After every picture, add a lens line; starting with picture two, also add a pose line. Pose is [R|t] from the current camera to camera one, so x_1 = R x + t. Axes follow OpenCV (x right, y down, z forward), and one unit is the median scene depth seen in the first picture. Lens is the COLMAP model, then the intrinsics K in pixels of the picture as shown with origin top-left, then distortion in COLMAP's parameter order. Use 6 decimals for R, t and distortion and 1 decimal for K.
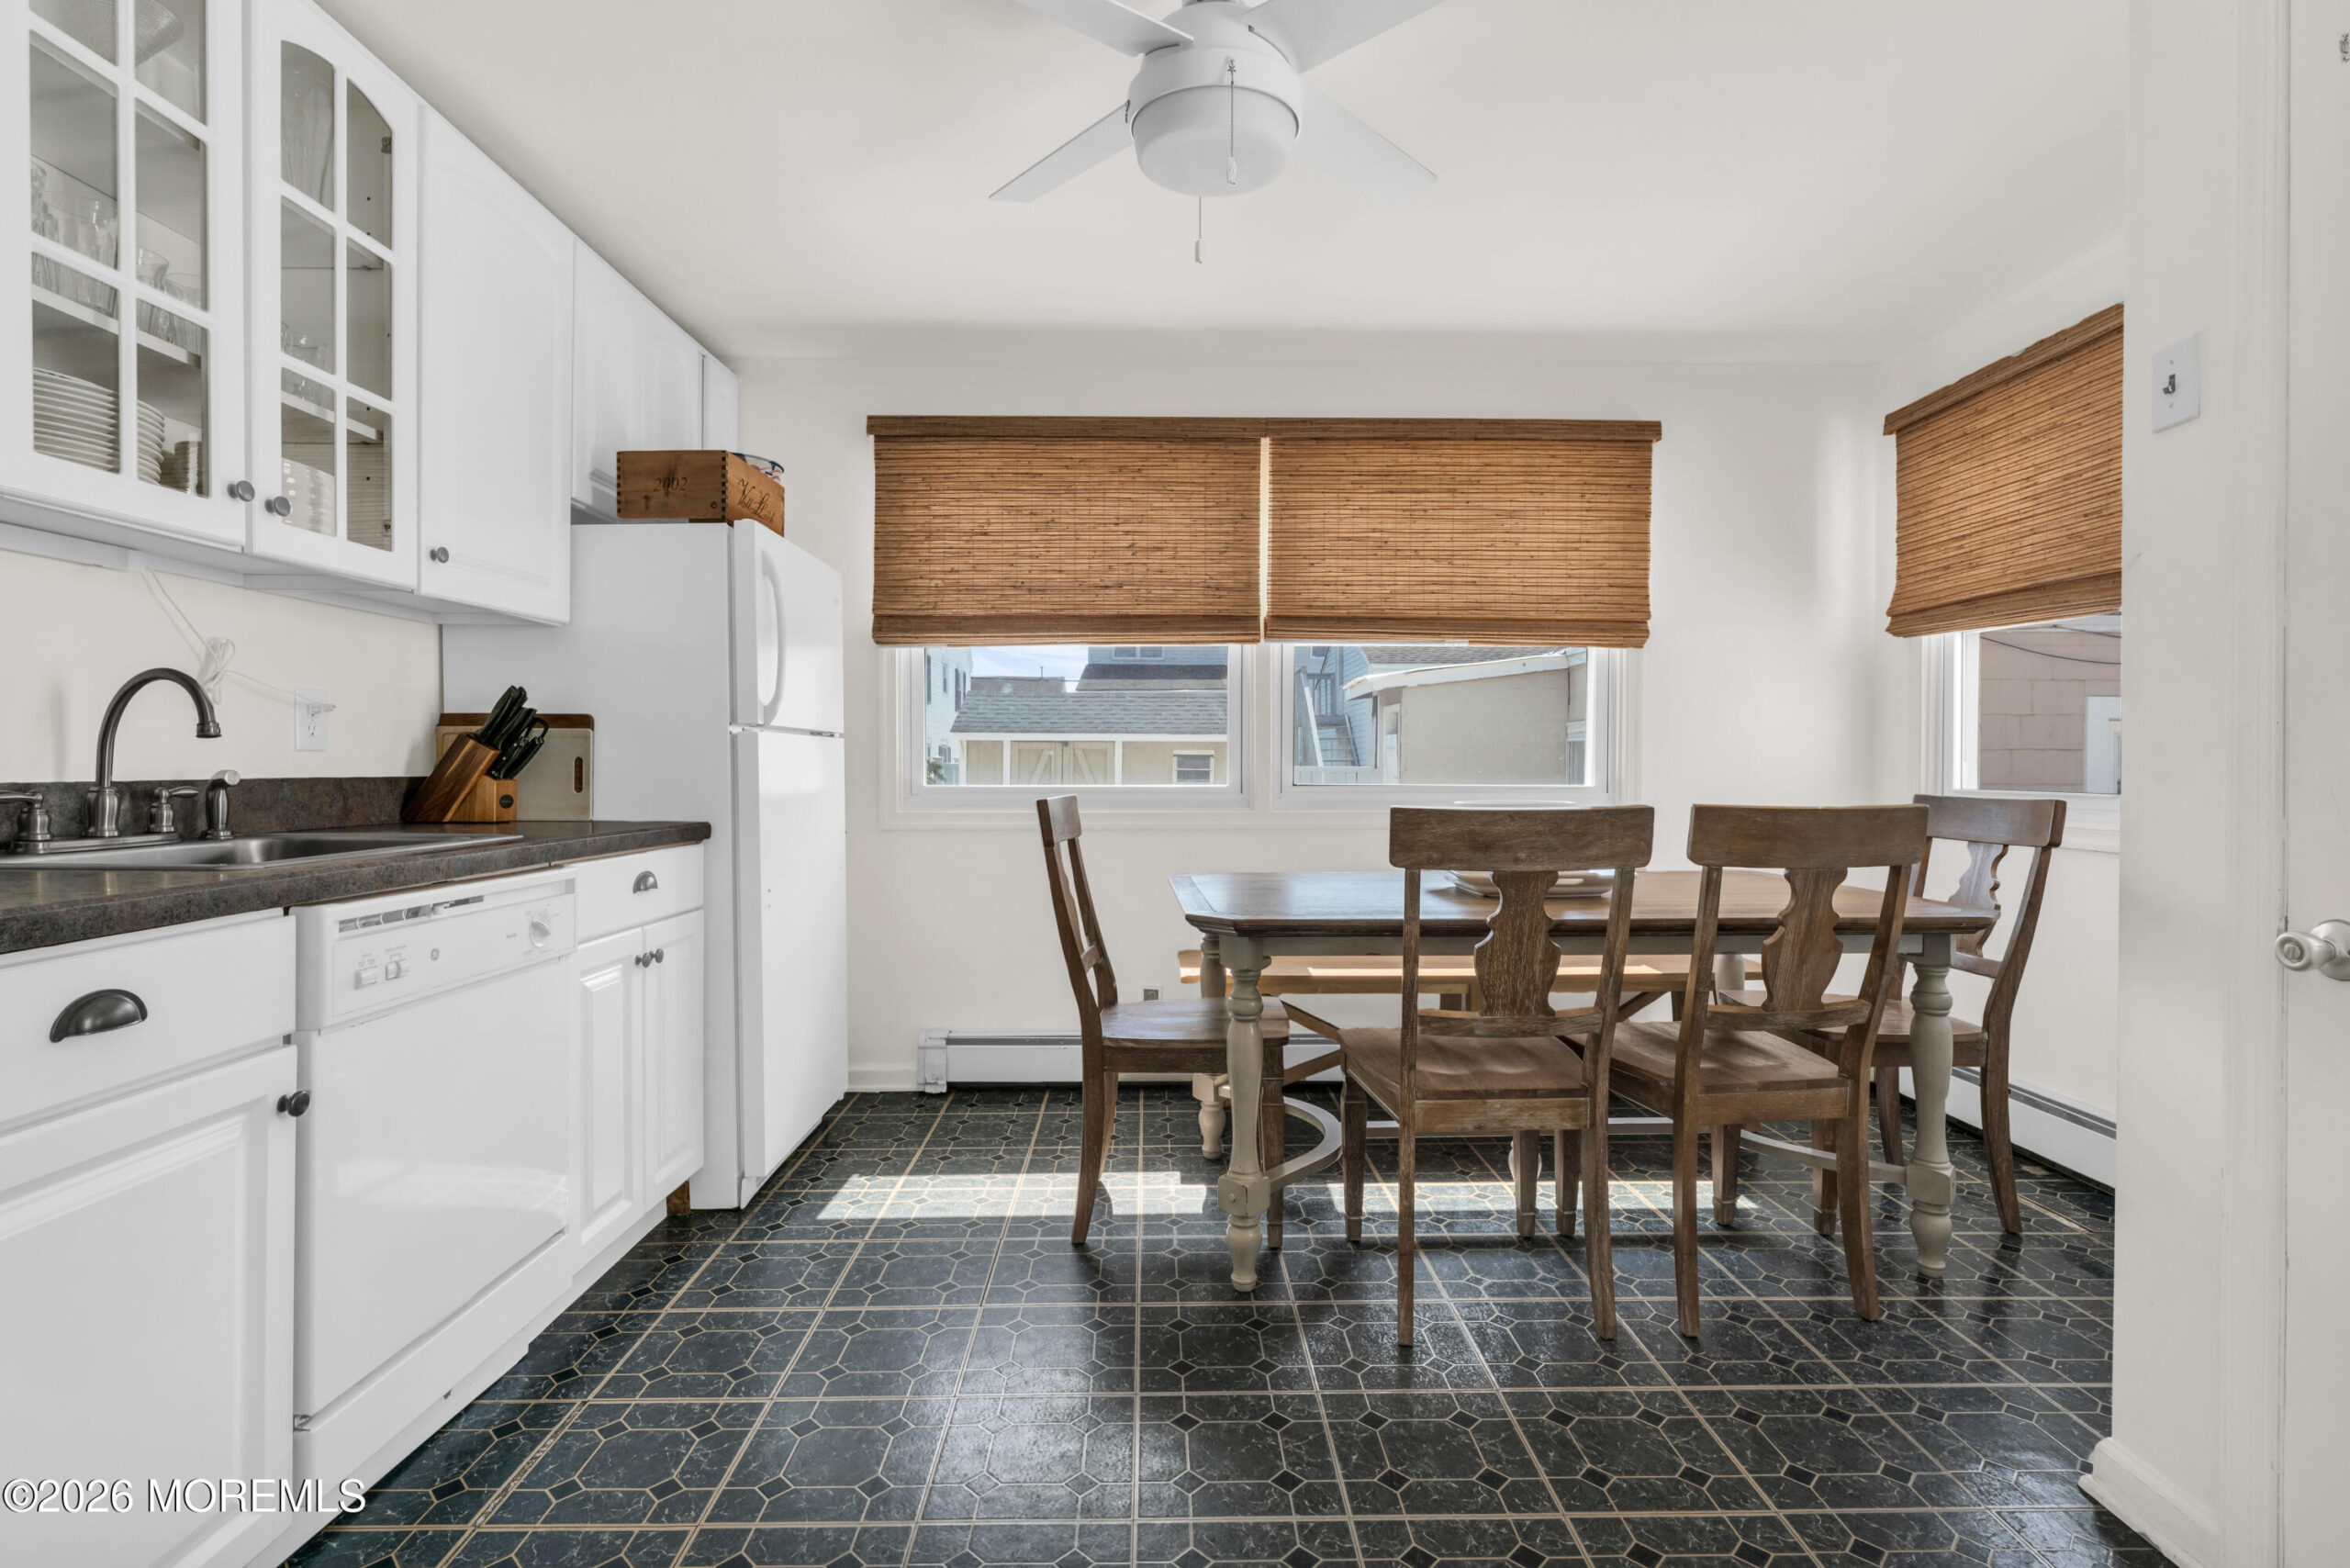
lens RADIAL K [[1128.1, 0, 1168.2], [0, 1128.1, 773.3], [0, 0, 1]] dist [-0.002345, -0.001049]
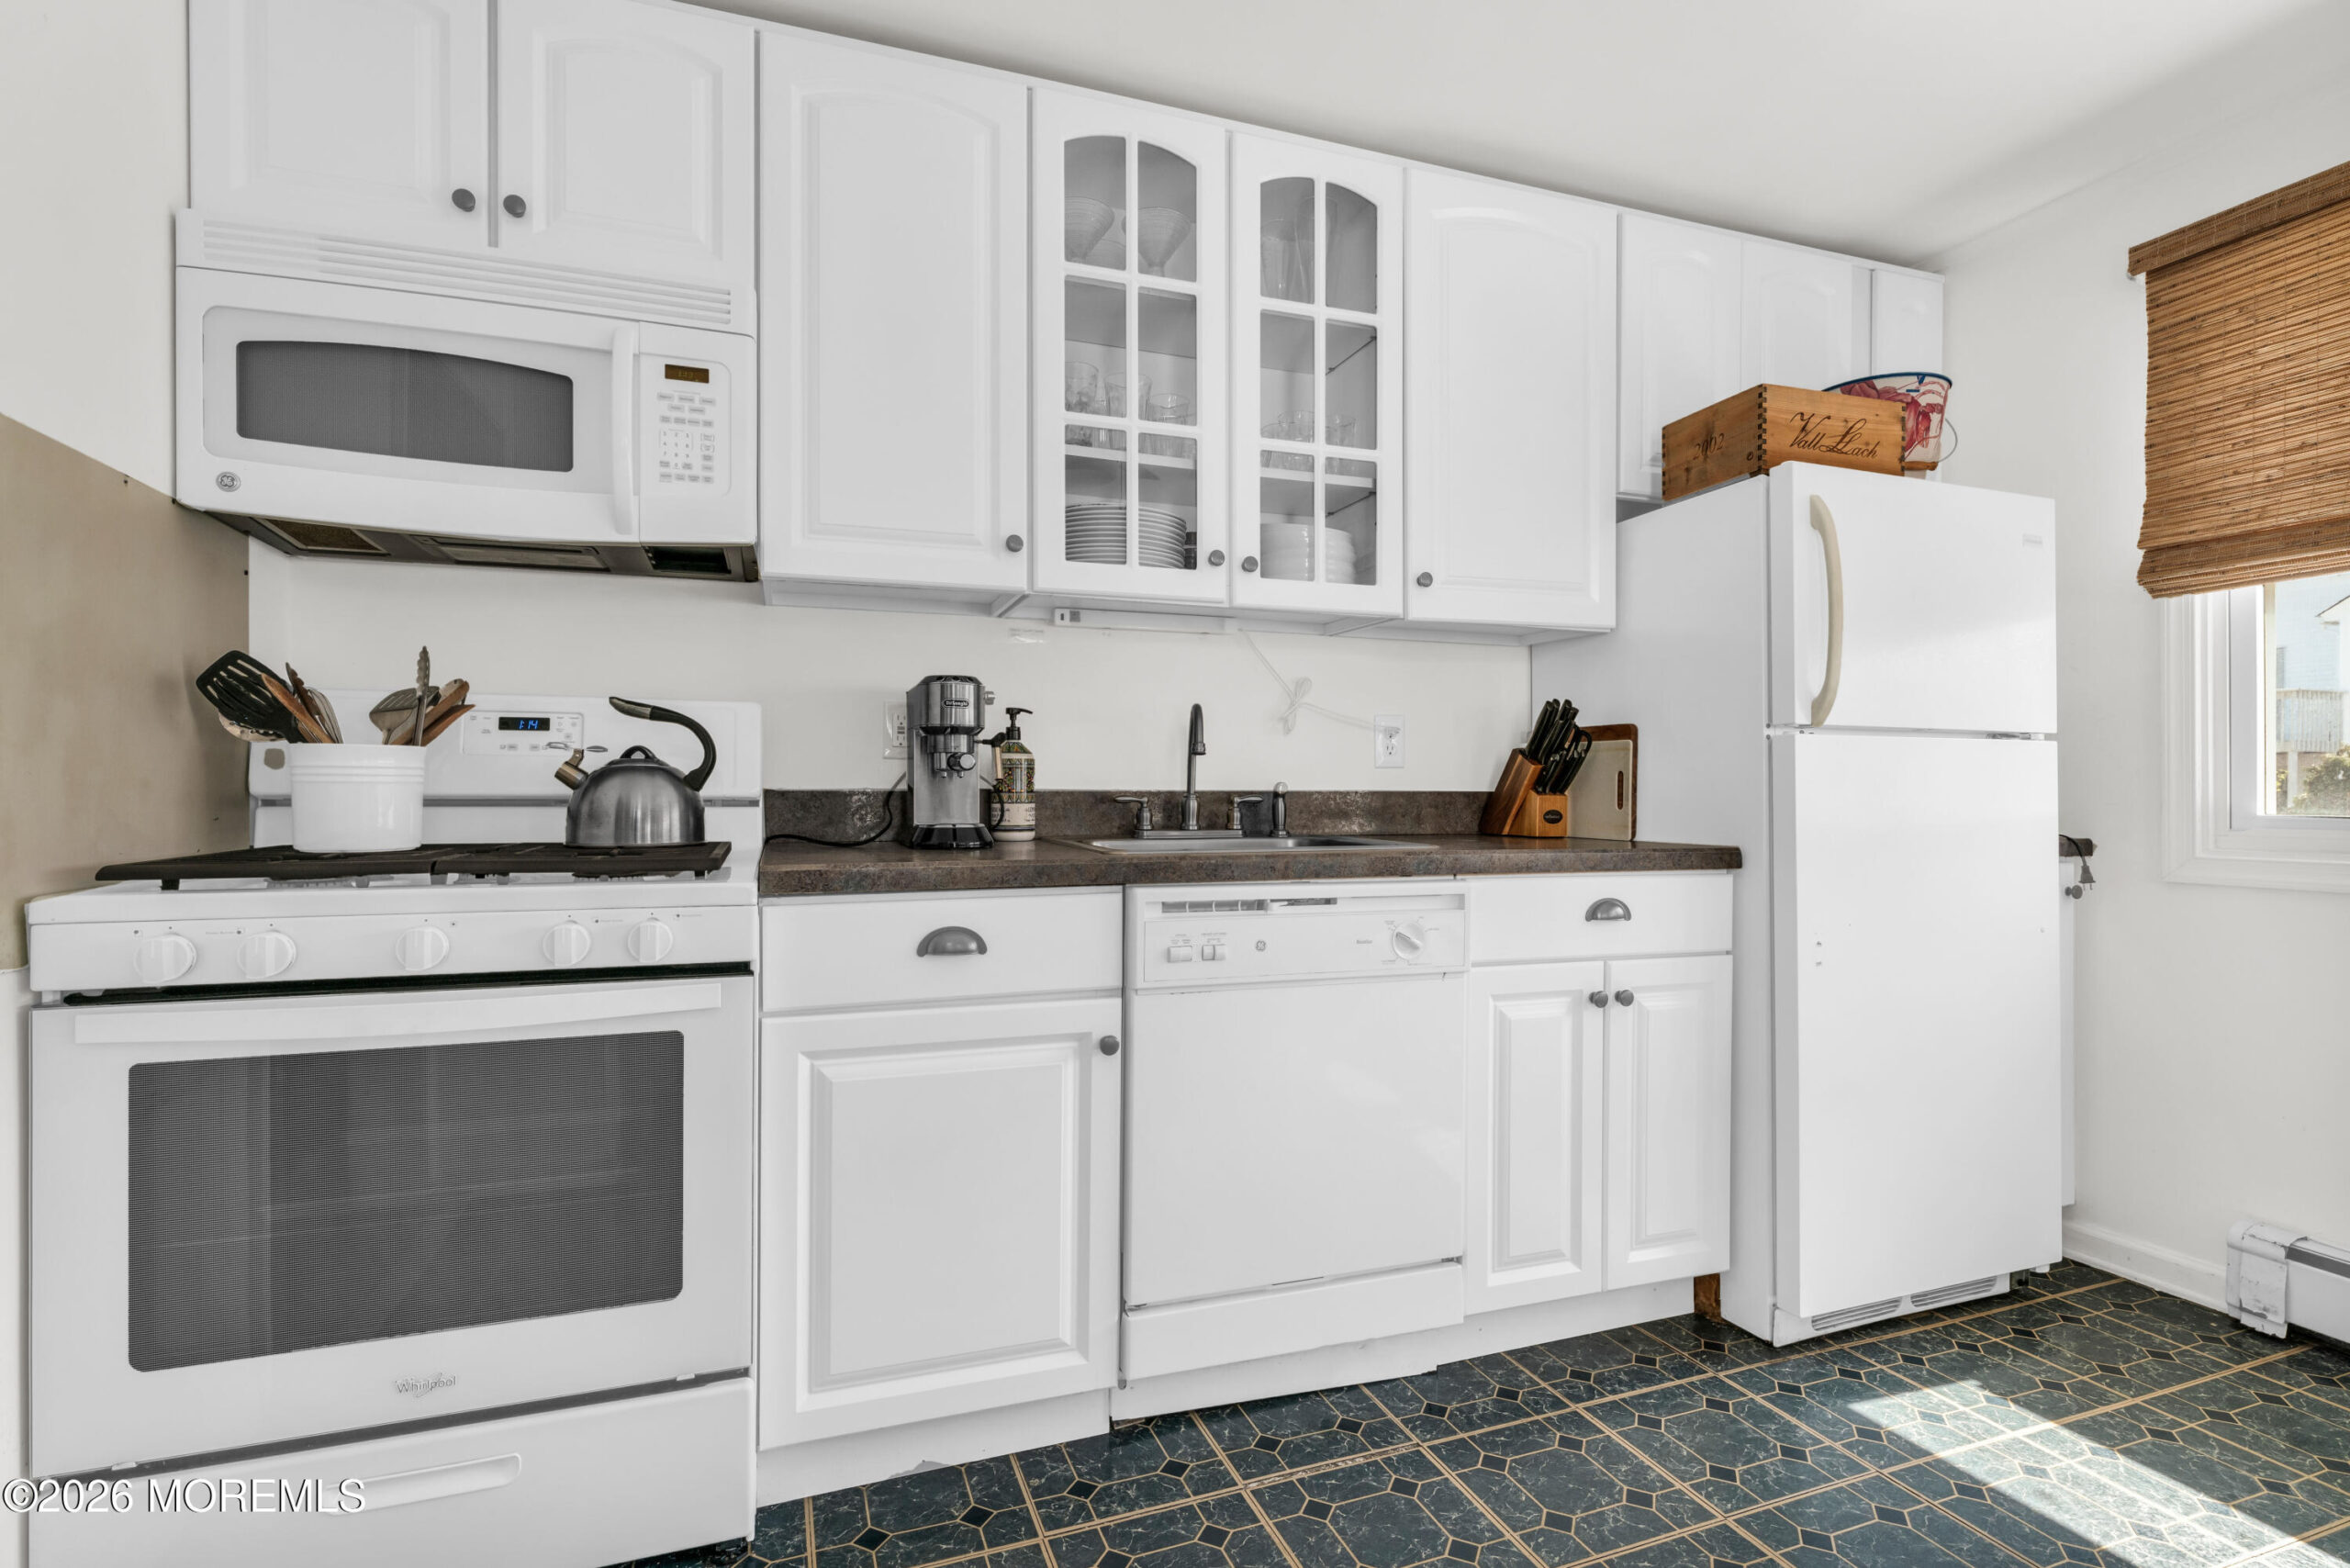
lens RADIAL K [[1106.8, 0, 1169.4], [0, 1106.8, 792.8], [0, 0, 1]] dist [0.001788, 0.000131]
pose [[0.328730, 0.000968, -0.944423, 0.218900], [-0.010815, 0.999938, -0.002740, 0.010155], [0.944362, 0.011114, 0.328720, 0.364004]]
